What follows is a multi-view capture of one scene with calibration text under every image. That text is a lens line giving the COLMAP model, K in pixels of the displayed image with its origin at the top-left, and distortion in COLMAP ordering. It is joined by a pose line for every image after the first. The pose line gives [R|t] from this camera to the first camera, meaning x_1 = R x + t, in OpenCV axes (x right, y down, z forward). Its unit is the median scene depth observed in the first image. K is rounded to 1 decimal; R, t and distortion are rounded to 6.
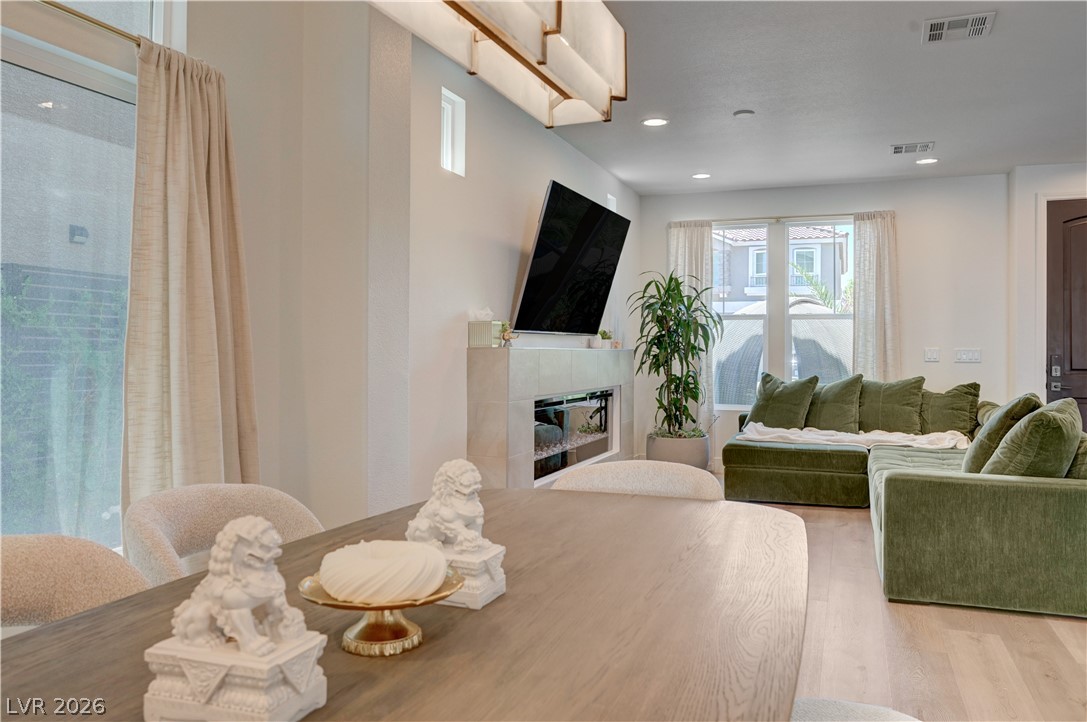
lens RADIAL K [[793.6, 0, 544.0], [0, 793.6, 355.6], [0, 0, 1]] dist [-0.006567, -0.002255]
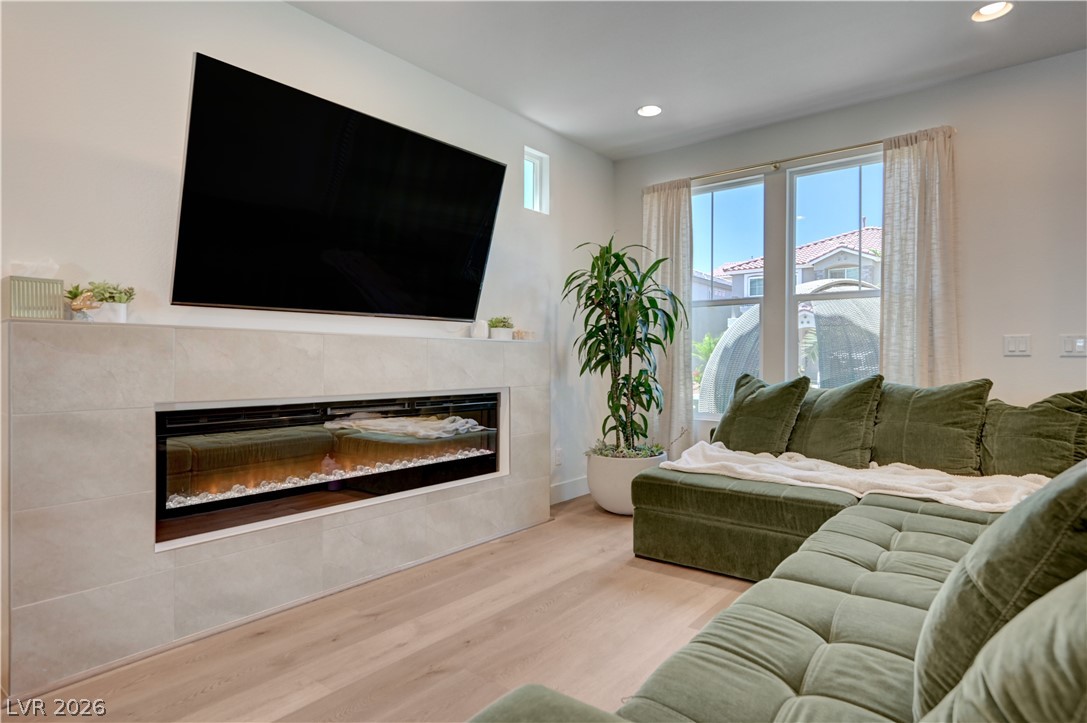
lens RADIAL K [[586.5, 0, 543.0], [0, 586.5, 368.7], [0, 0, 1]] dist [0.000912, 0.001034]
pose [[0.949368, 0.003114, -0.314150, 0.285854], [-0.000808, 0.999972, 0.007470, 0.014932], [0.314164, -0.006838, 0.949344, 0.448765]]
